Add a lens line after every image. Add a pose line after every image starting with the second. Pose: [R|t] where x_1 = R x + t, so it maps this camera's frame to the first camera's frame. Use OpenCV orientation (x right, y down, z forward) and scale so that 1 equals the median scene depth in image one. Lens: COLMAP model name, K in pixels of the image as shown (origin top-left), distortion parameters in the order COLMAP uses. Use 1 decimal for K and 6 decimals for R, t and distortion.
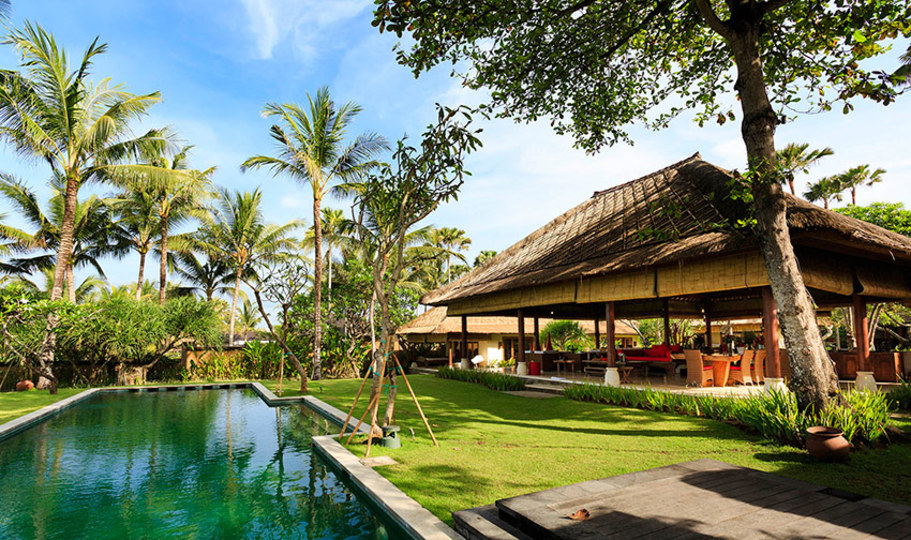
lens RADIAL K [[389.4, 0, 442.3], [0, 389.4, 302.7], [0, 0, 1]] dist [-0.000622, 0.000212]
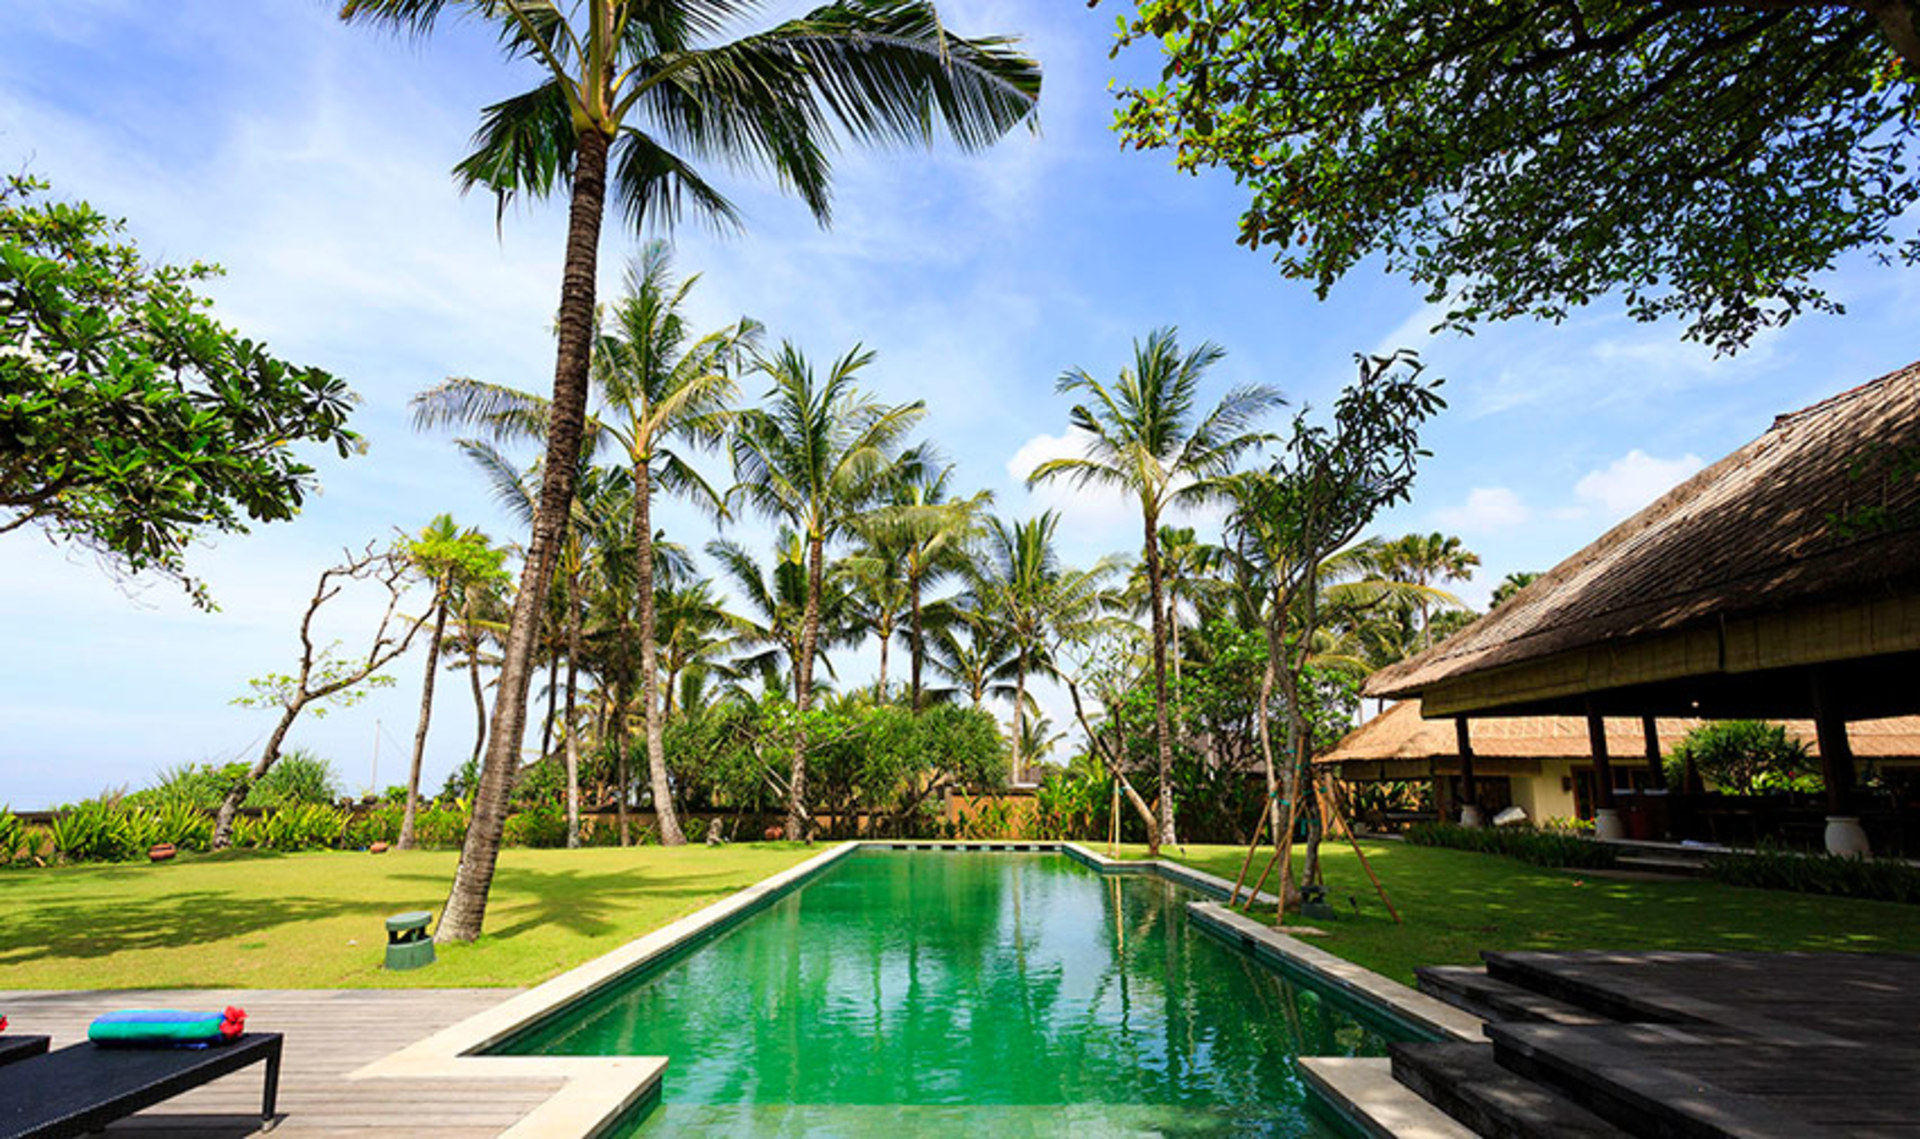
lens RADIAL K [[1043.0, 0, 972.4], [0, 1043.0, 630.1], [0, 0, 1]] dist [0.011419, 0.001153]
pose [[0.905390, -0.078157, -0.417324, 0.061491], [0.036945, 0.993685, -0.105946, 0.045228], [0.422970, 0.080504, 0.902561, -0.467439]]
